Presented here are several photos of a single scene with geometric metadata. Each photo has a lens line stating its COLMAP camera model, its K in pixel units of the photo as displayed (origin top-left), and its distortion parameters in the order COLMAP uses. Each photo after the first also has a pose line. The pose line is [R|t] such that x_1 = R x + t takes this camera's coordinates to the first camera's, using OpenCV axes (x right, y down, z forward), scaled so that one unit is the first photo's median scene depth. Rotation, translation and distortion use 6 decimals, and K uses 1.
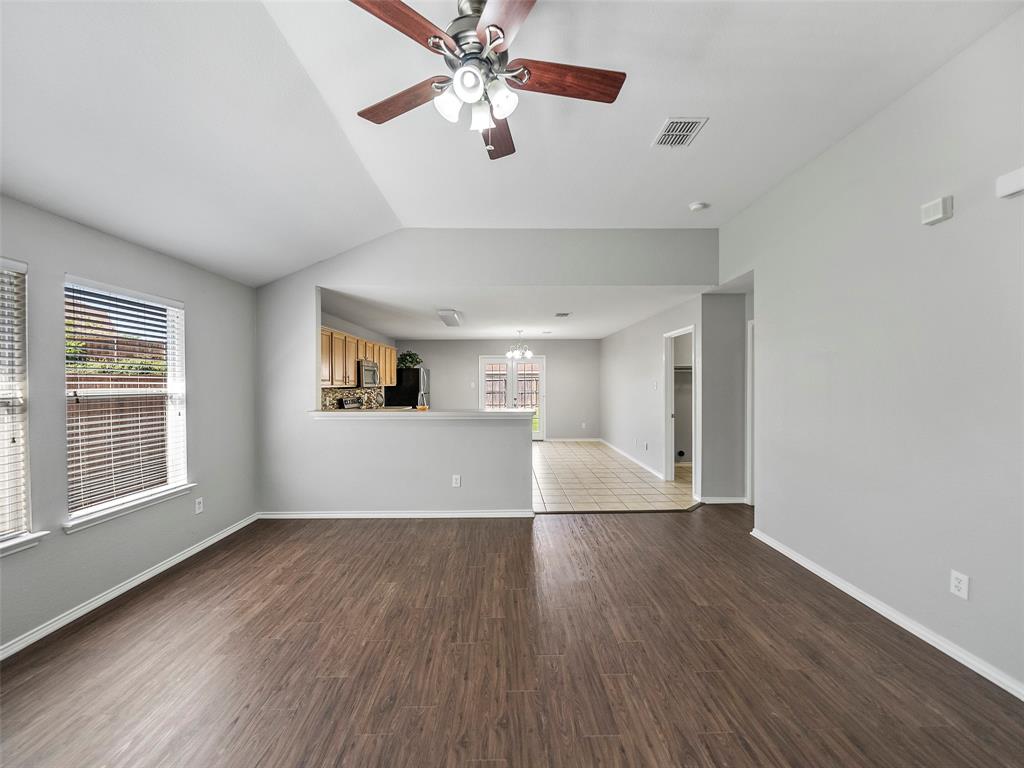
lens RADIAL K [[399.7, 0, 513.3], [0, 399.7, 386.2], [0, 0, 1]] dist [-0.002271, -0.000203]
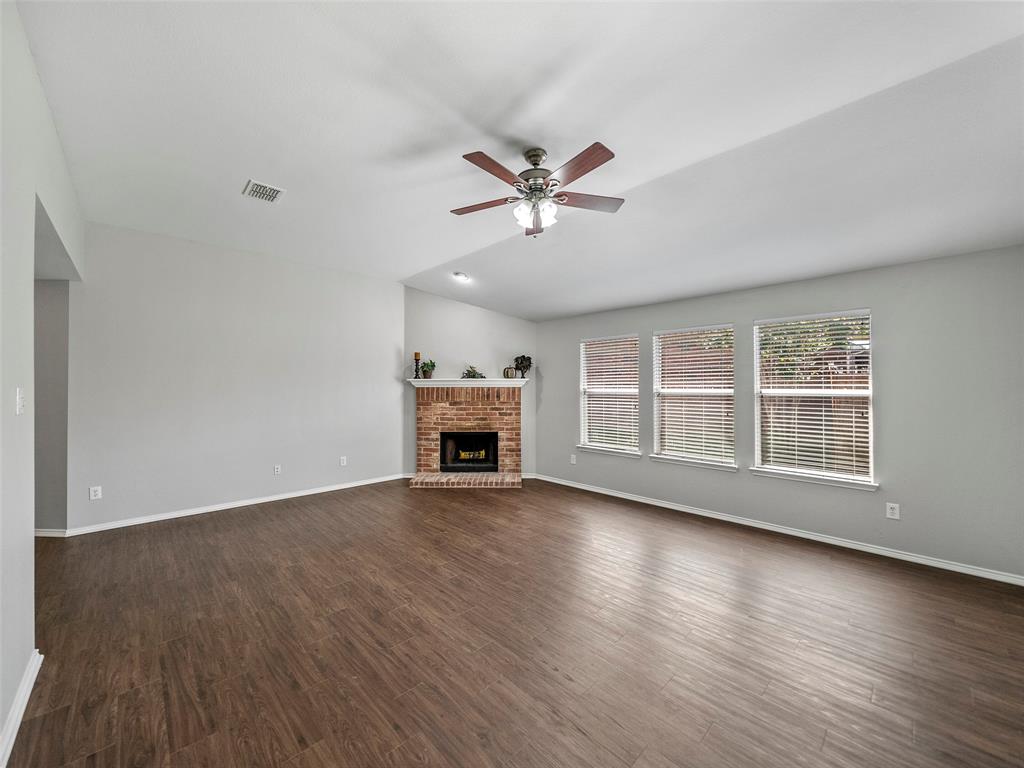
lens RADIAL K [[396.0, 0, 510.8], [0, 396.0, 384.9], [0, 0, 1]] dist [-0.003894, -0.000184]
pose [[-0.735096, 0.003576, -0.677954, 0.472312], [0.000639, 0.999989, 0.004581, -0.011951], [0.677963, 0.002934, -0.735090, 0.923296]]
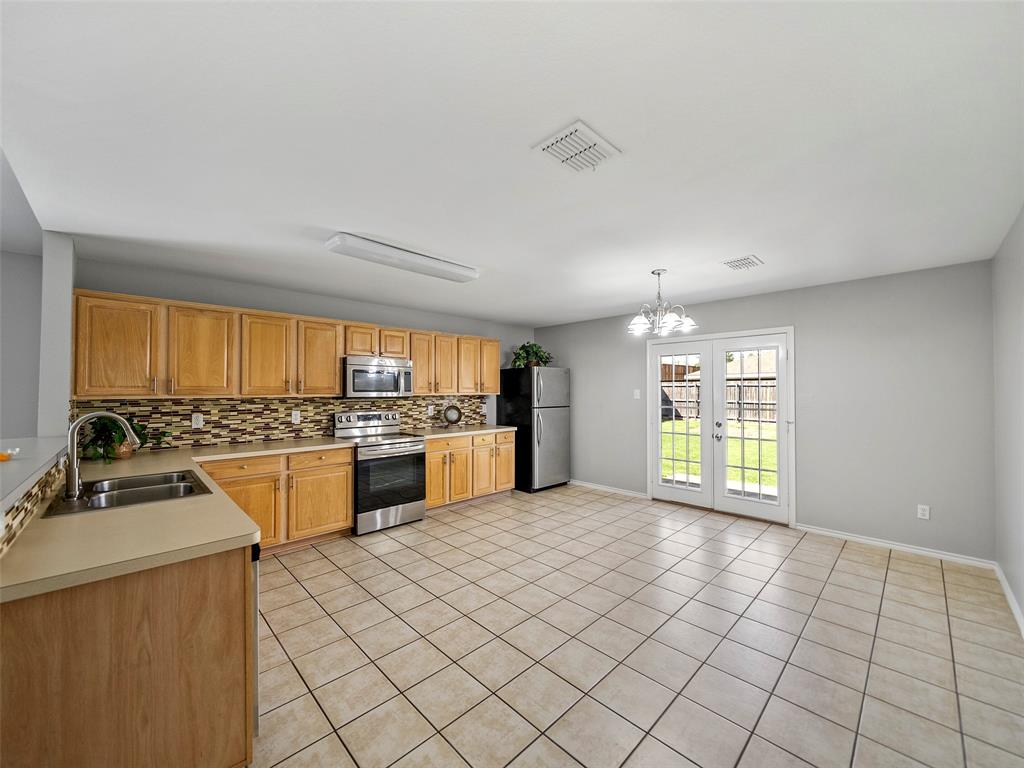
lens RADIAL K [[399.7, 0, 513.3], [0, 399.7, 386.2], [0, 0, 1]] dist [-0.002271, -0.000203]
pose [[0.683708, -0.005588, -0.729735, 0.452837], [-0.006030, 0.999893, -0.013306, -0.013861], [0.729731, 0.013497, 0.683601, 1.196489]]
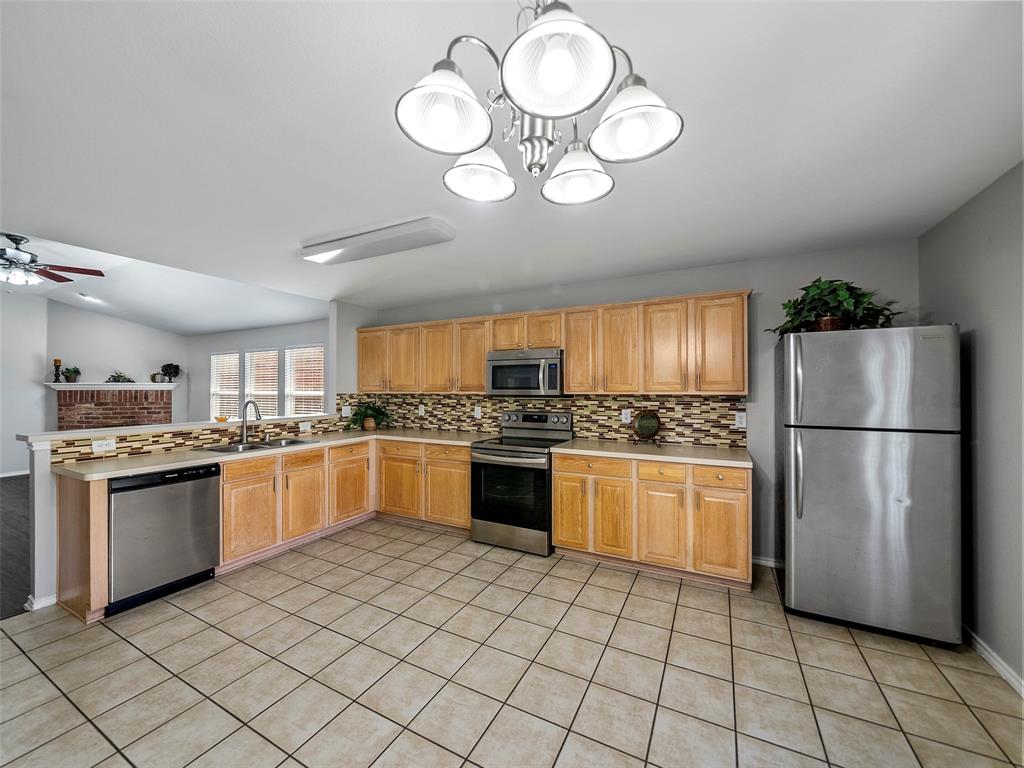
lens RADIAL K [[396.0, 0, 510.8], [0, 396.0, 384.9], [0, 0, 1]] dist [-0.003894, -0.000184]
pose [[-0.486368, -0.002903, -0.873749, 0.237971], [-0.001914, 0.999996, -0.002257, -0.019156], [0.873752, 0.000575, -0.486372, 2.117626]]
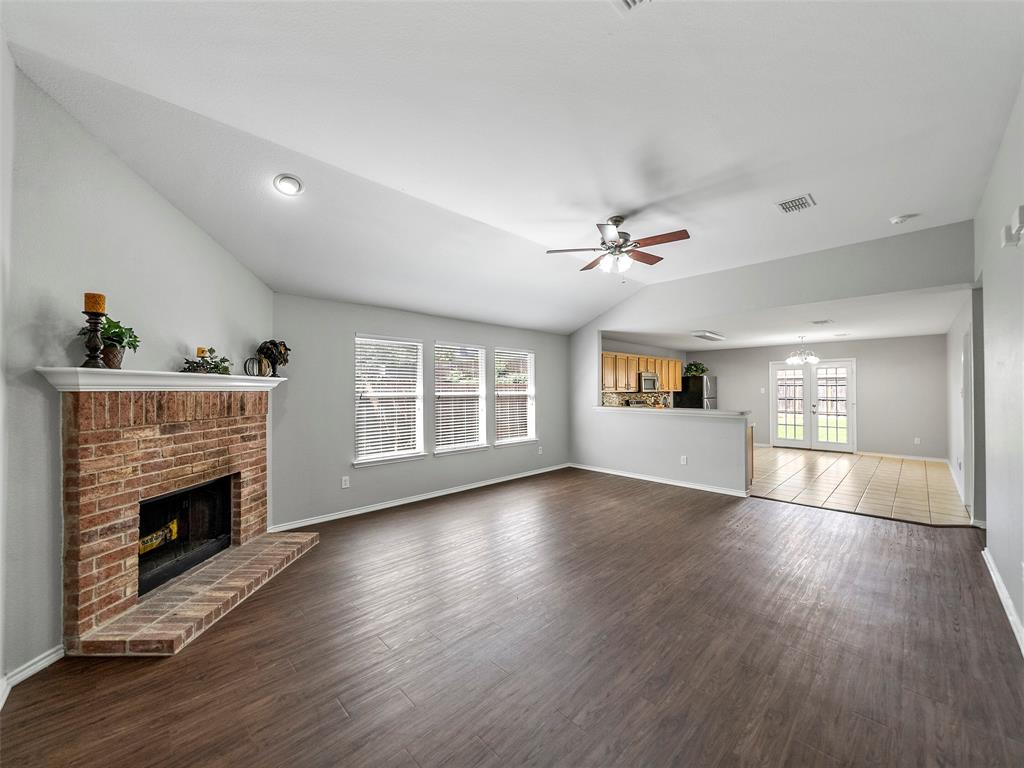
lens RADIAL K [[396.0, 0, 510.8], [0, 396.0, 384.9], [0, 0, 1]] dist [-0.003894, -0.000184]
pose [[0.681307, -0.006575, -0.731968, 0.488509], [-0.005505, 0.999885, -0.014105, -0.000798], [0.731977, 0.013639, 0.681193, -0.401464]]
